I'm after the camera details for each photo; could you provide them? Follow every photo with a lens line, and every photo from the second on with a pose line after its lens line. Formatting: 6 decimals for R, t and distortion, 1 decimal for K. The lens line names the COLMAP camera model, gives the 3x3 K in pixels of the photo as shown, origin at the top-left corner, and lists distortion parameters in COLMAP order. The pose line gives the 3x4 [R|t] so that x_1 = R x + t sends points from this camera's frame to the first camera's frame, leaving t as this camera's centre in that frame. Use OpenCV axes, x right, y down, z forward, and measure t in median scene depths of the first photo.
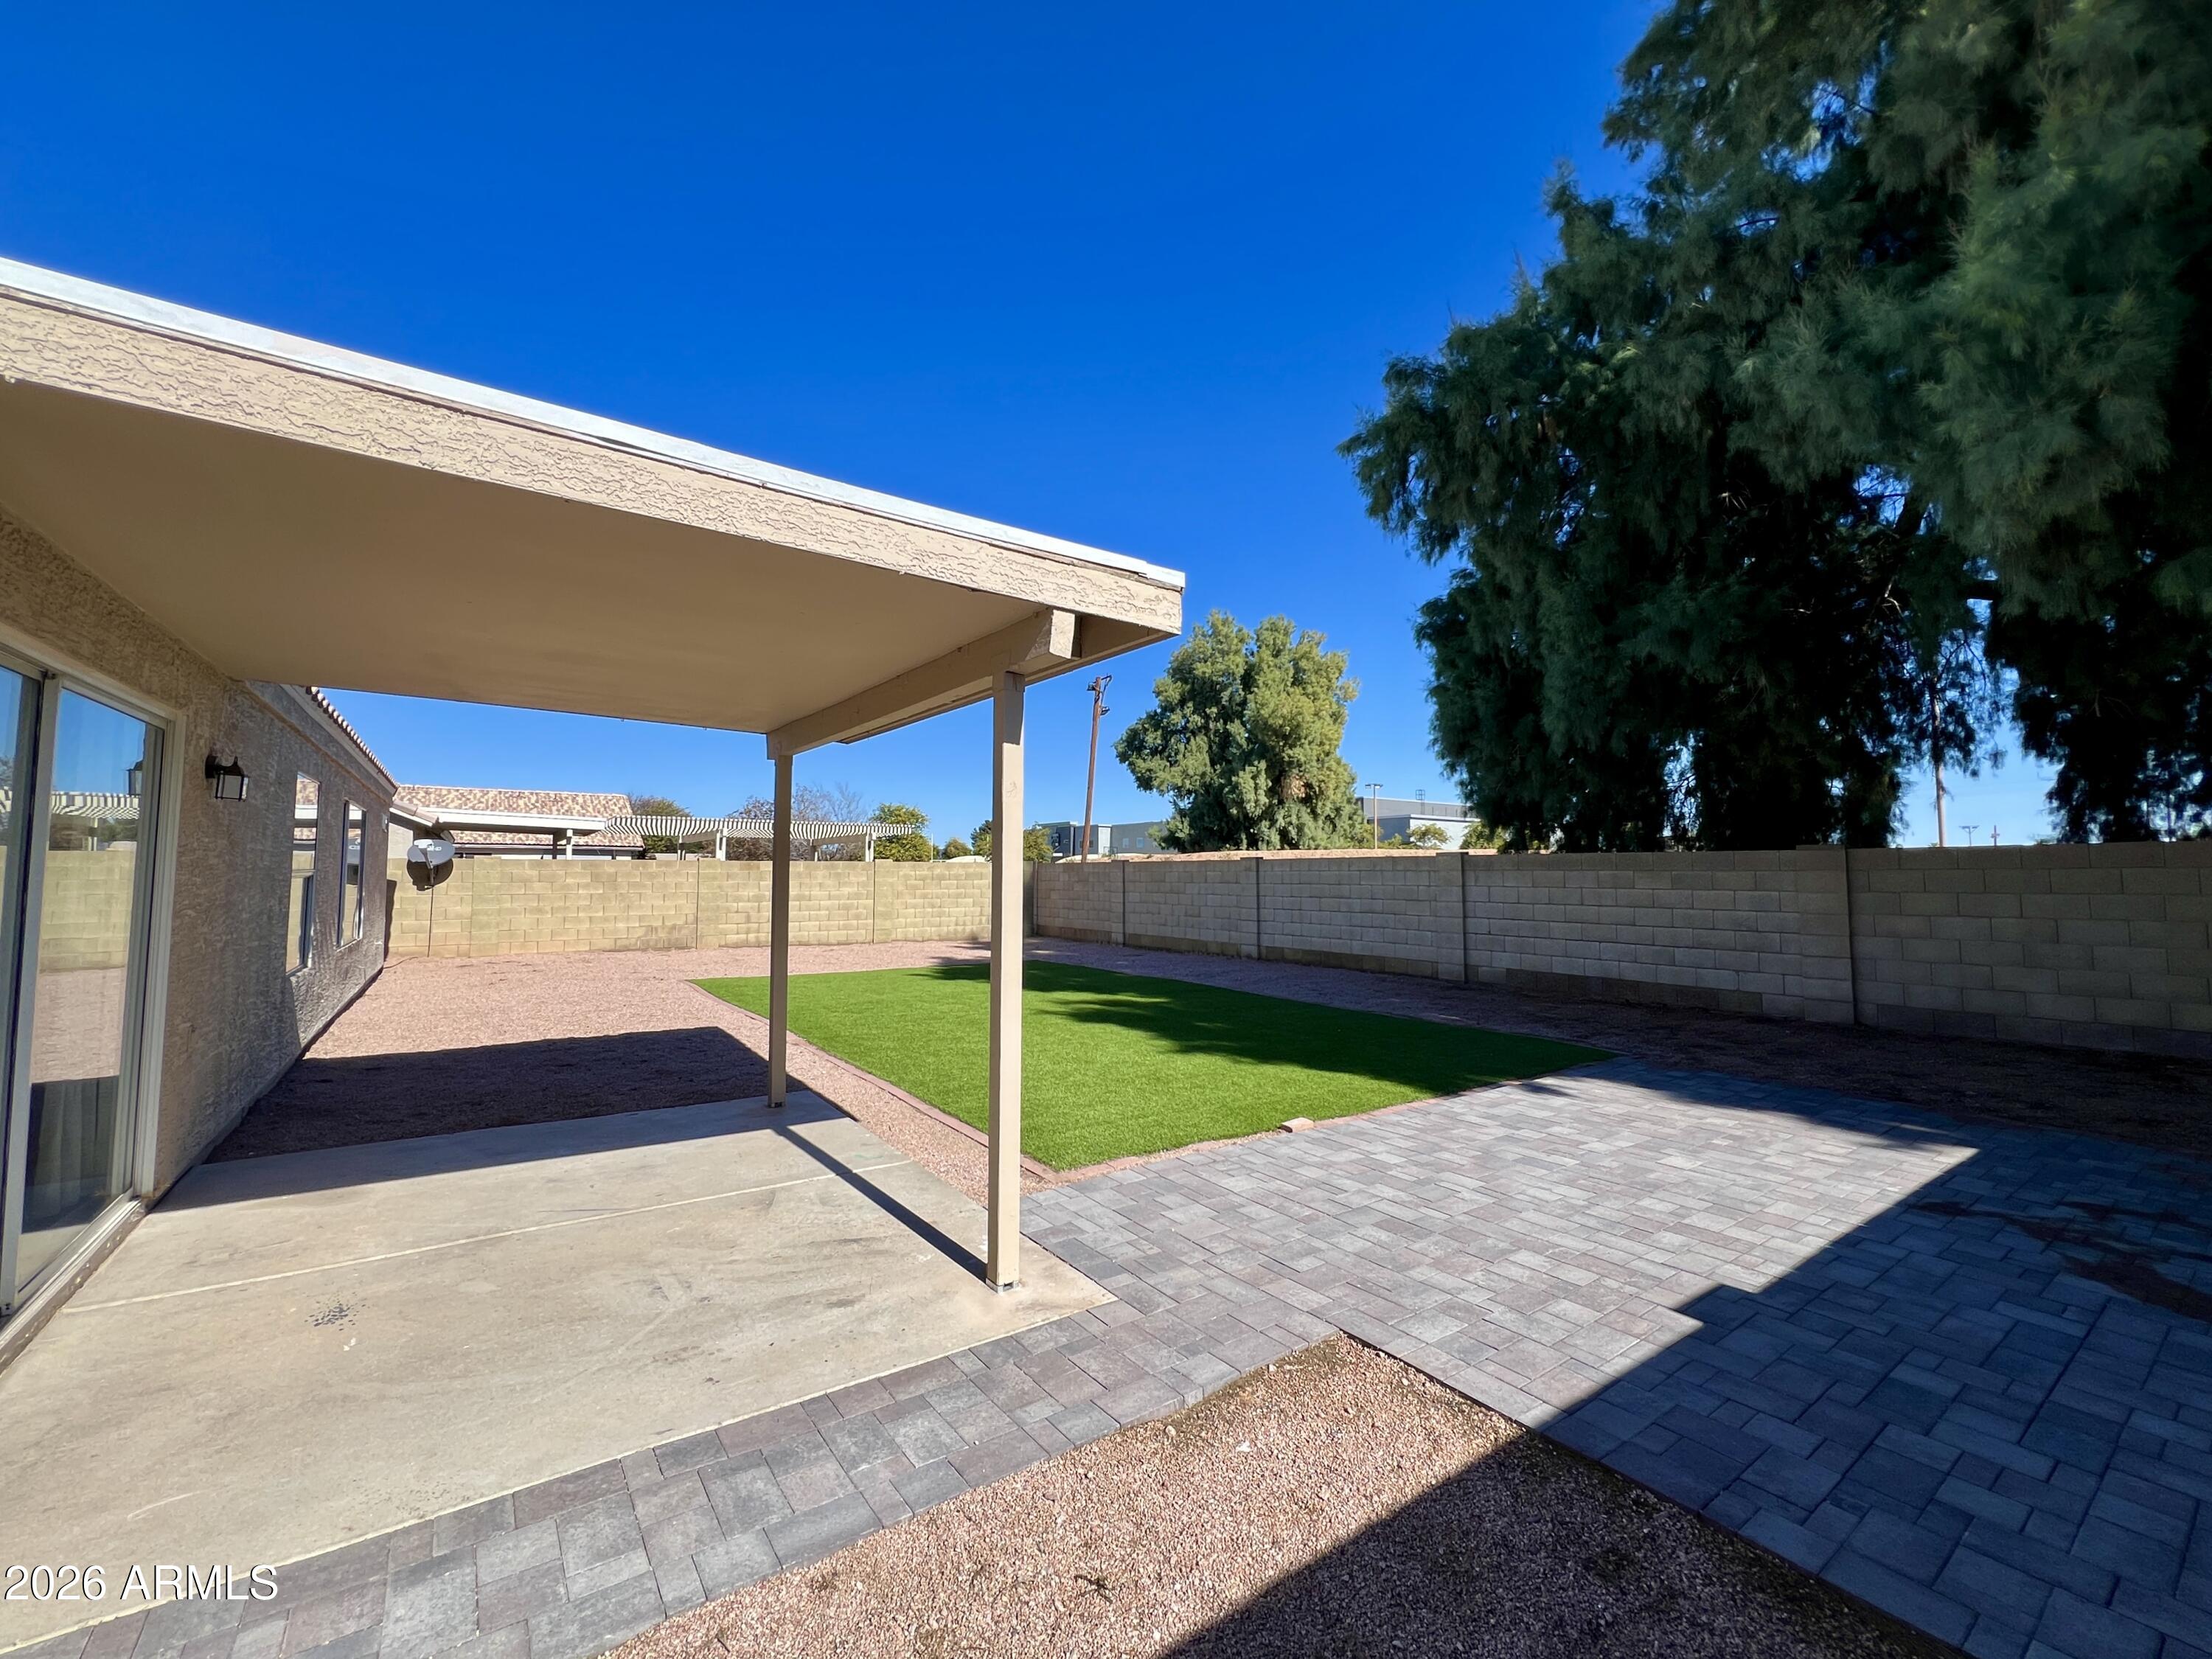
lens RADIAL K [[903.5, 0, 1097.0], [0, 903.5, 822.0], [0, 0, 1]] dist [0.000799, 0.000026]
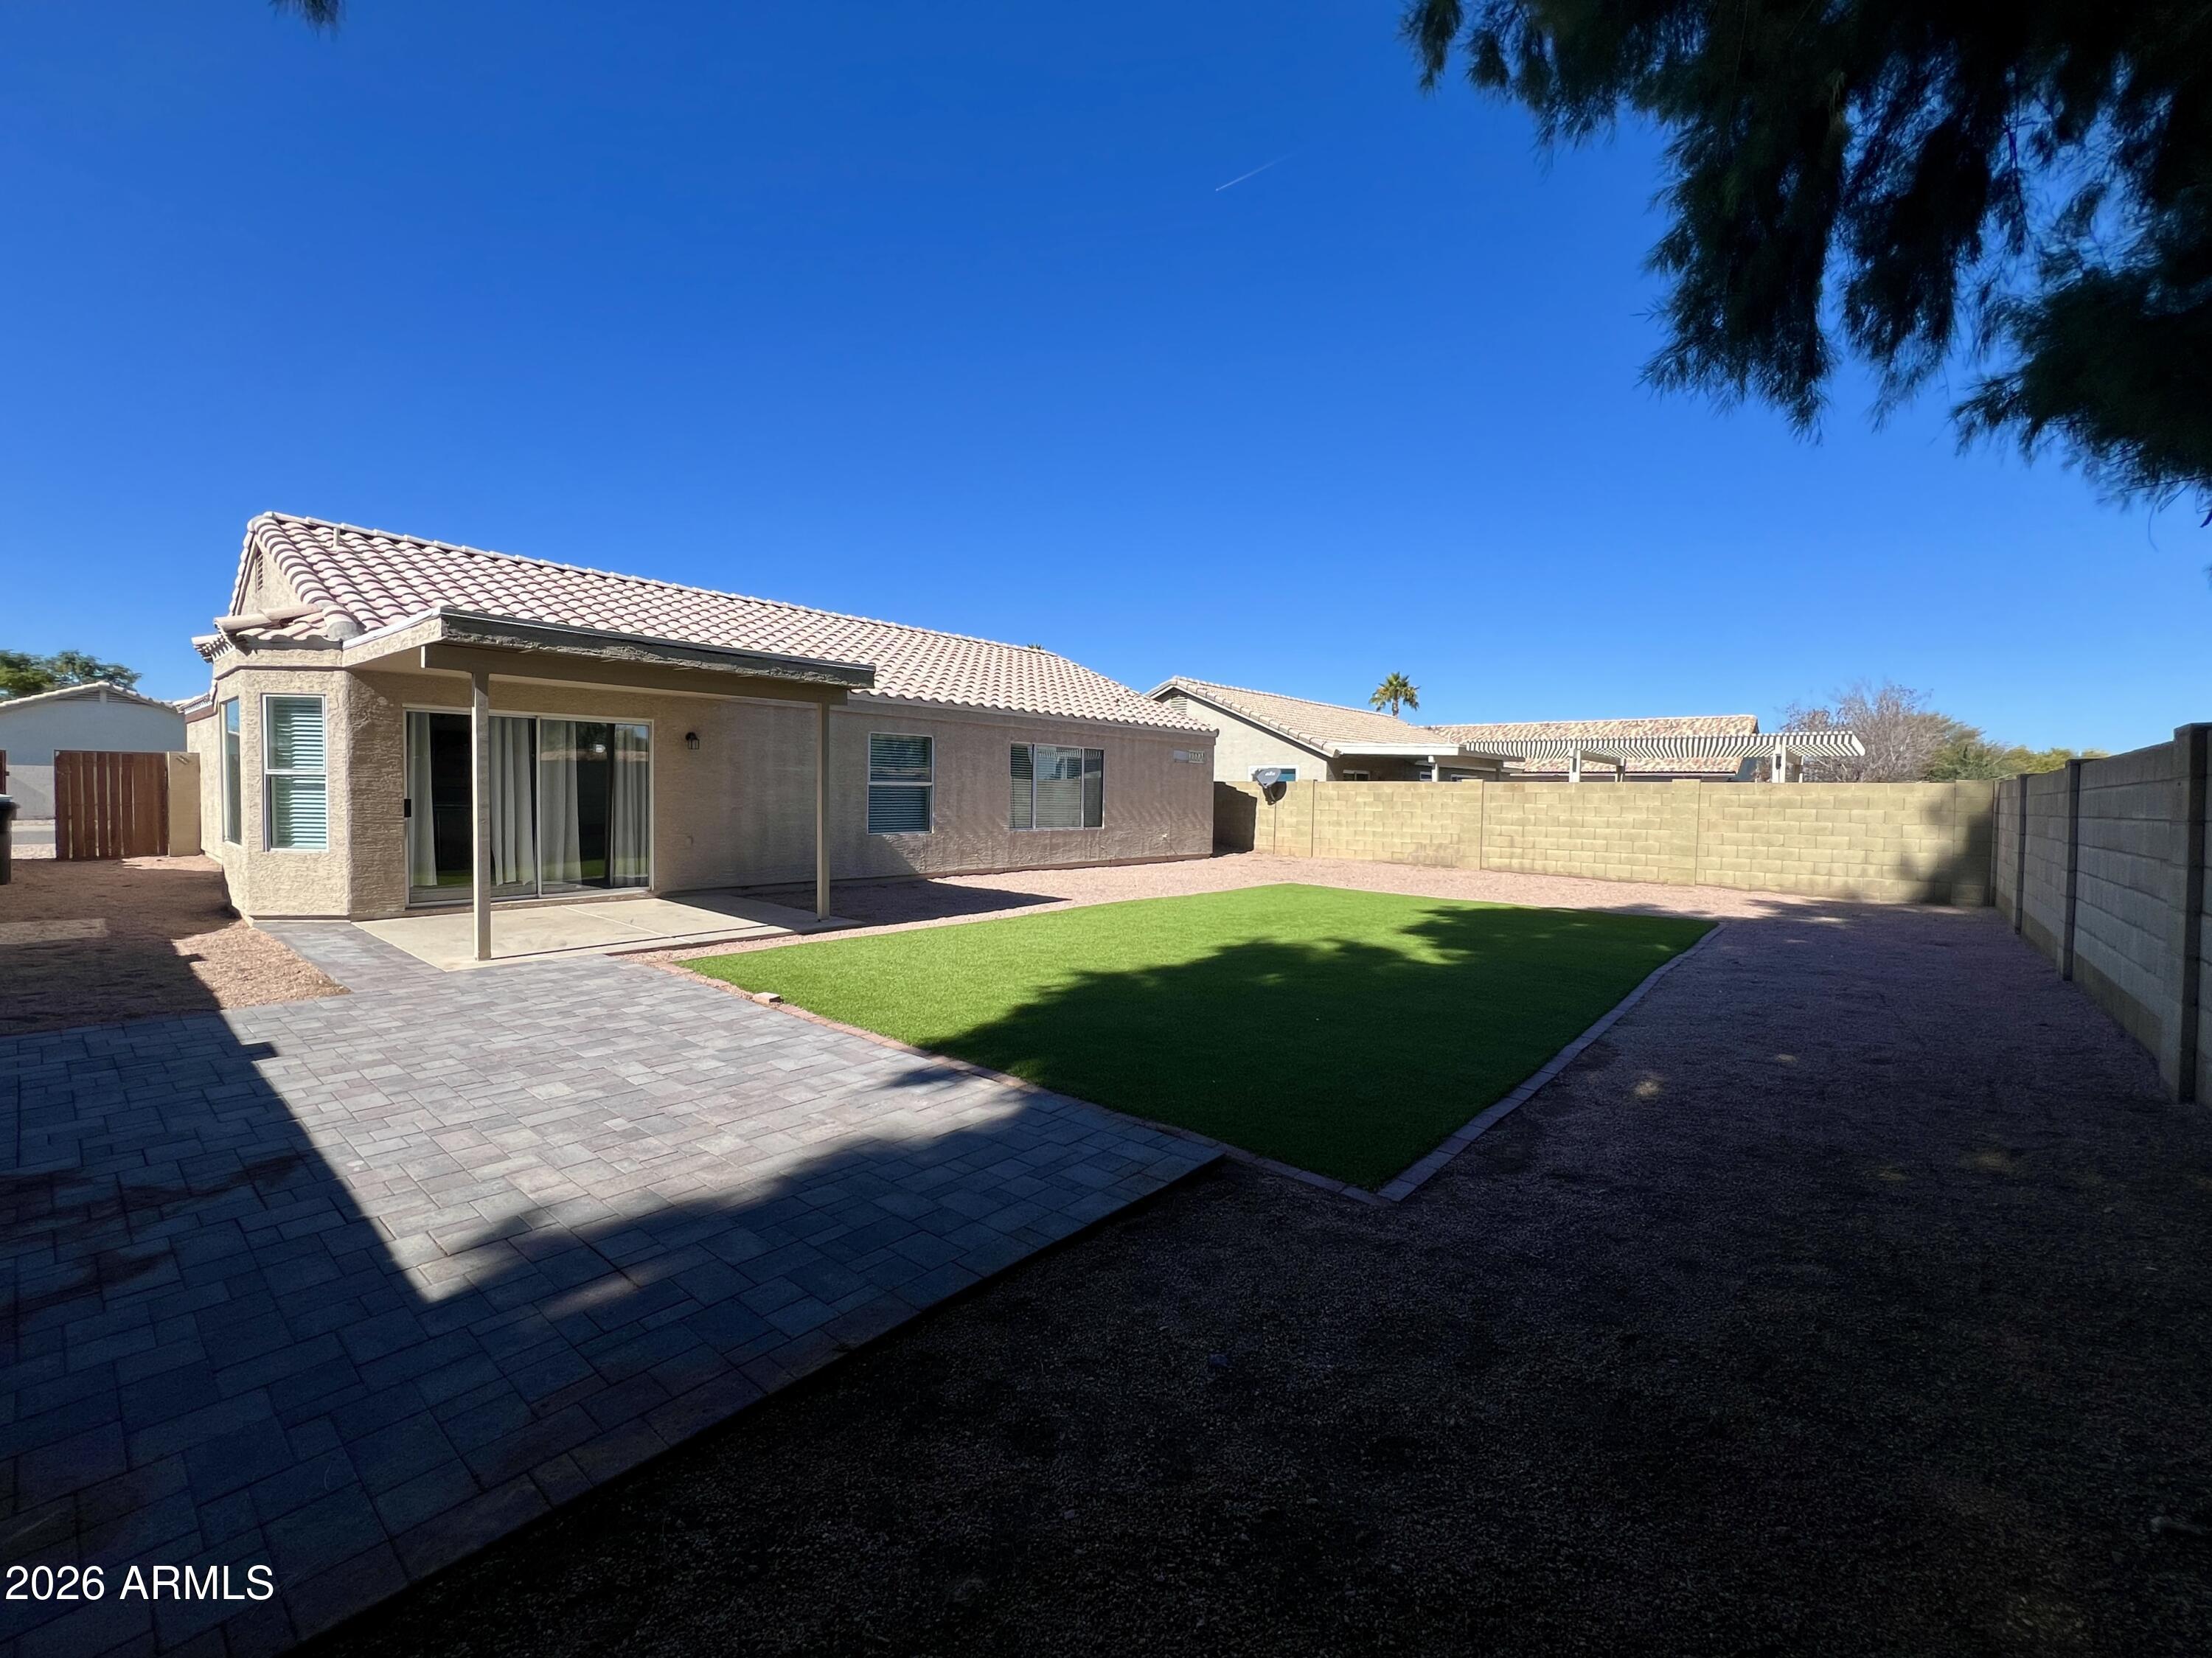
lens RADIAL K [[903.4, 0, 1099.5], [0, 903.4, 823.5], [0, 0, 1]] dist [0.000799, 0.000026]
pose [[0.252865, 0.034820, -0.966875, 0.450458], [0.038775, 0.998185, 0.046088, 0.027803], [0.966724, -0.049145, 0.251056, 0.364379]]
